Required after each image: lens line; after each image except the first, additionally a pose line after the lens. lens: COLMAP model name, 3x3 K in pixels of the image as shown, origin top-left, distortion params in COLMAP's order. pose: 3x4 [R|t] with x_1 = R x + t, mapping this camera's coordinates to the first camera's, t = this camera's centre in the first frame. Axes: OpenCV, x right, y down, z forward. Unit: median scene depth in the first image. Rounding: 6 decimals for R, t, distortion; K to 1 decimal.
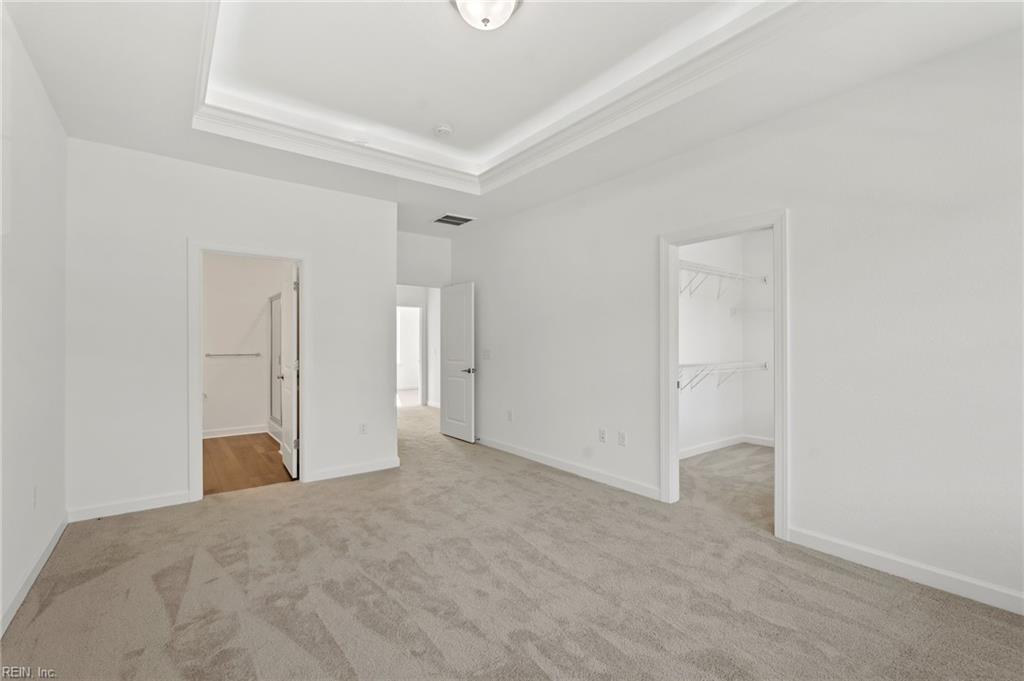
lens RADIAL K [[449.3, 0, 512.0], [0, 449.3, 340.5], [0, 0, 1]] dist [-0.000555, 0.000348]
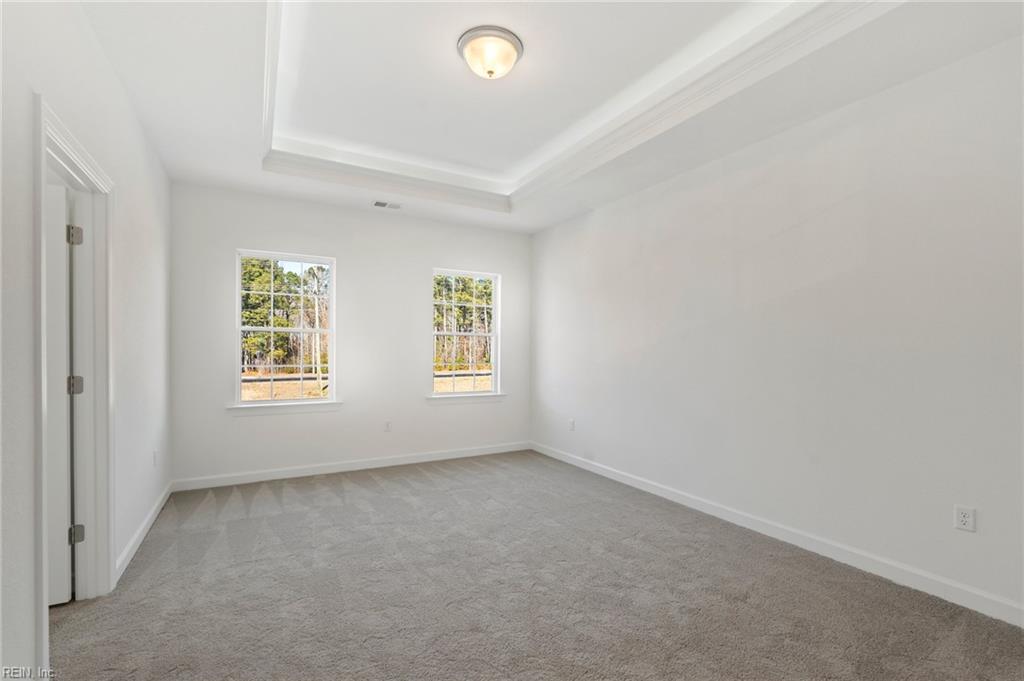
lens RADIAL K [[466.6, 0, 510.8], [0, 466.6, 358.8], [0, 0, 1]] dist [0.036653, -0.000137]
pose [[0.990254, 0.010770, -0.138856, 0.129382], [-0.007274, 0.999644, 0.025662, -0.001336], [0.139083, -0.024402, 0.989980, -0.168927]]
